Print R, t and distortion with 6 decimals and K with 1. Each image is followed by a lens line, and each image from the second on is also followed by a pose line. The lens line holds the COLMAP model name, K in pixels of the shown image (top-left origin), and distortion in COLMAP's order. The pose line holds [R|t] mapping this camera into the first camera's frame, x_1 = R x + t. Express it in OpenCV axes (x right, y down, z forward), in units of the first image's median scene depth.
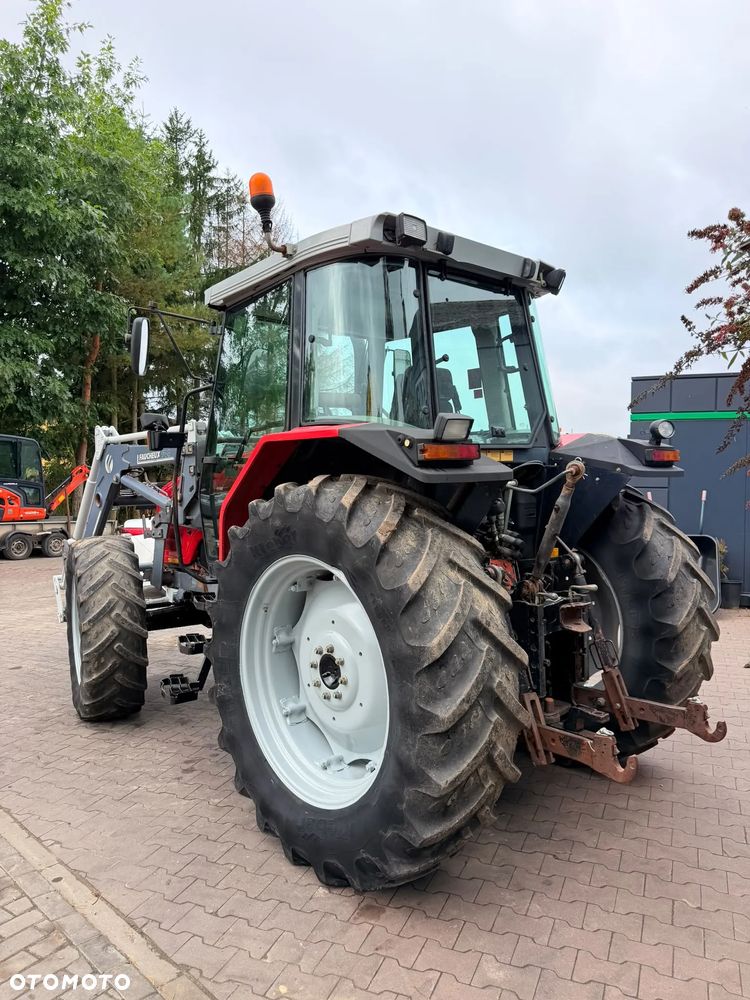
lens RADIAL K [[688.9, 0, 386.2], [0, 688.9, 475.8], [0, 0, 1]] dist [0.089595, -0.109413]
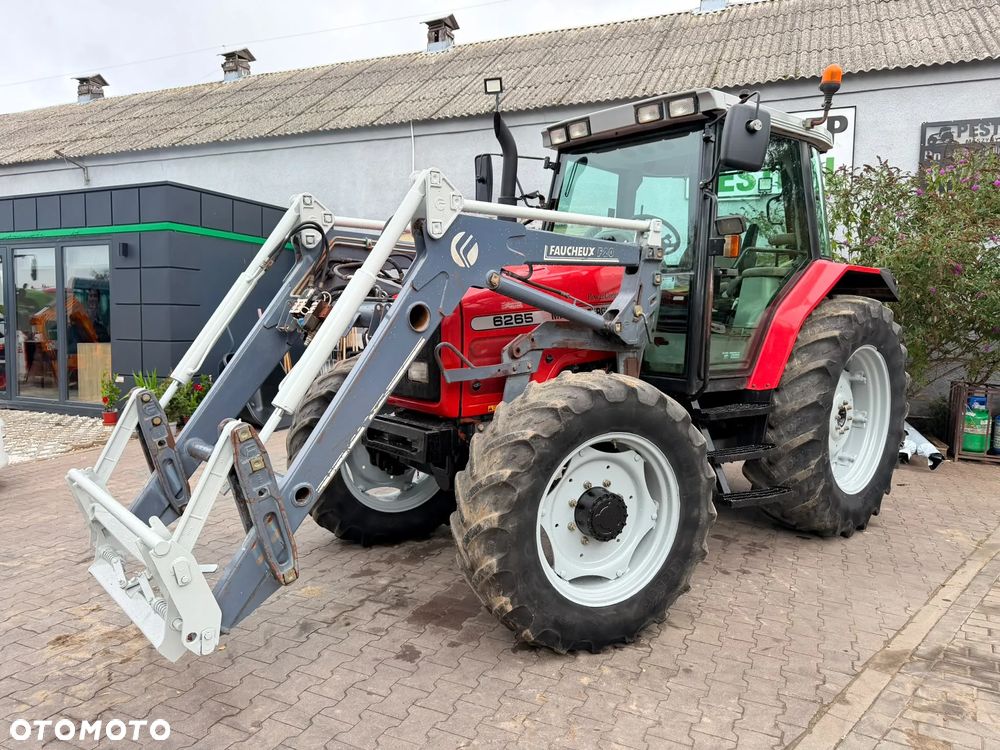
lens RADIAL K [[688.9, 0, 503.0], [0, 688.9, 369.8], [0, 0, 1]] dist [0.089595, -0.109413]
pose [[0.019118, -0.078422, 0.996737, -1.576209], [-0.019010, 0.996710, 0.078784, 0.054570], [-0.999637, -0.020454, 0.017564, 1.627838]]
